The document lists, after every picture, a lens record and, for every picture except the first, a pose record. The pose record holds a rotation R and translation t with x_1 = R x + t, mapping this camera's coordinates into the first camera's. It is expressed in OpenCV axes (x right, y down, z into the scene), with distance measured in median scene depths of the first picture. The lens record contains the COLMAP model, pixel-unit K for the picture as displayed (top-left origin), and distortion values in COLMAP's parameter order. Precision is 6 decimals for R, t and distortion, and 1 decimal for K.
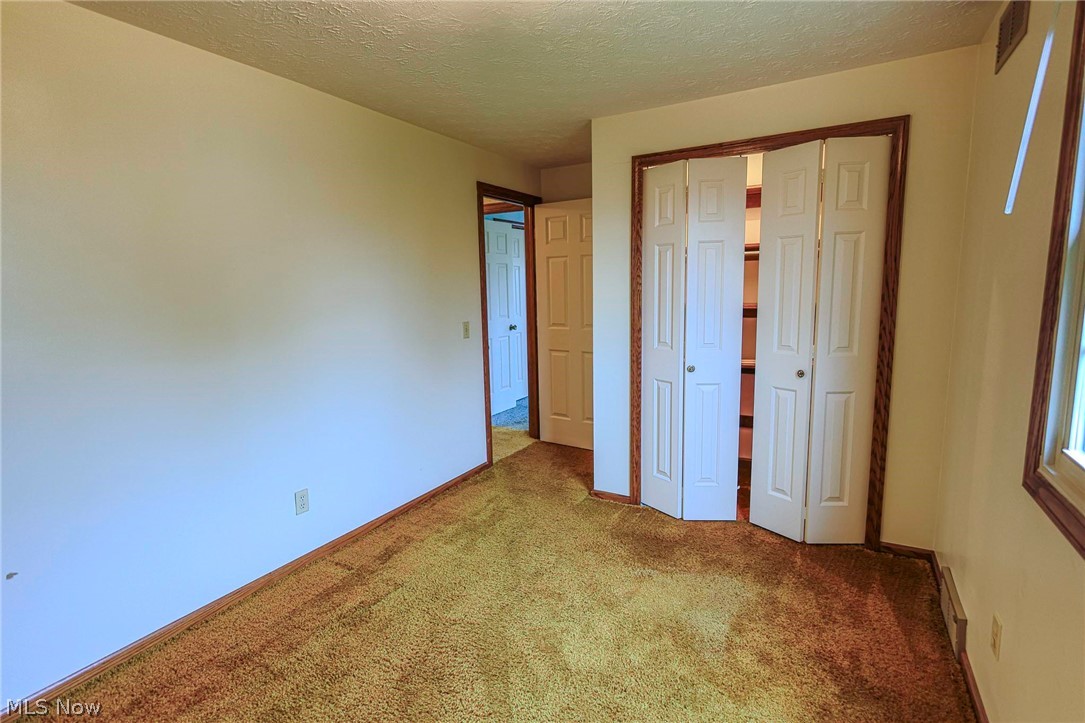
lens RADIAL K [[533.5, 0, 542.5], [0, 533.5, 361.5], [0, 0, 1]] dist [0.004081, 0.001170]
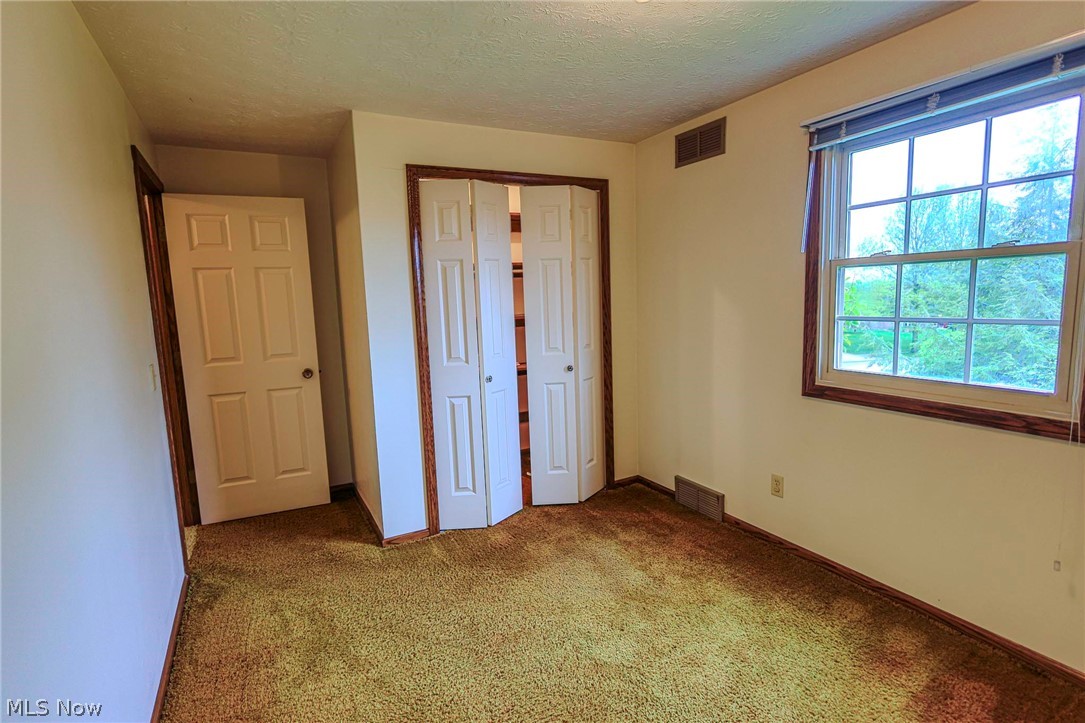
lens RADIAL K [[533.5, 0, 542.5], [0, 533.5, 361.5], [0, 0, 1]] dist [0.004081, 0.001170]
pose [[0.530038, -0.107227, 0.841167, -0.555395], [0.146553, 0.988629, 0.033678, -0.040959], [-0.835214, 0.105425, 0.539725, 0.349373]]
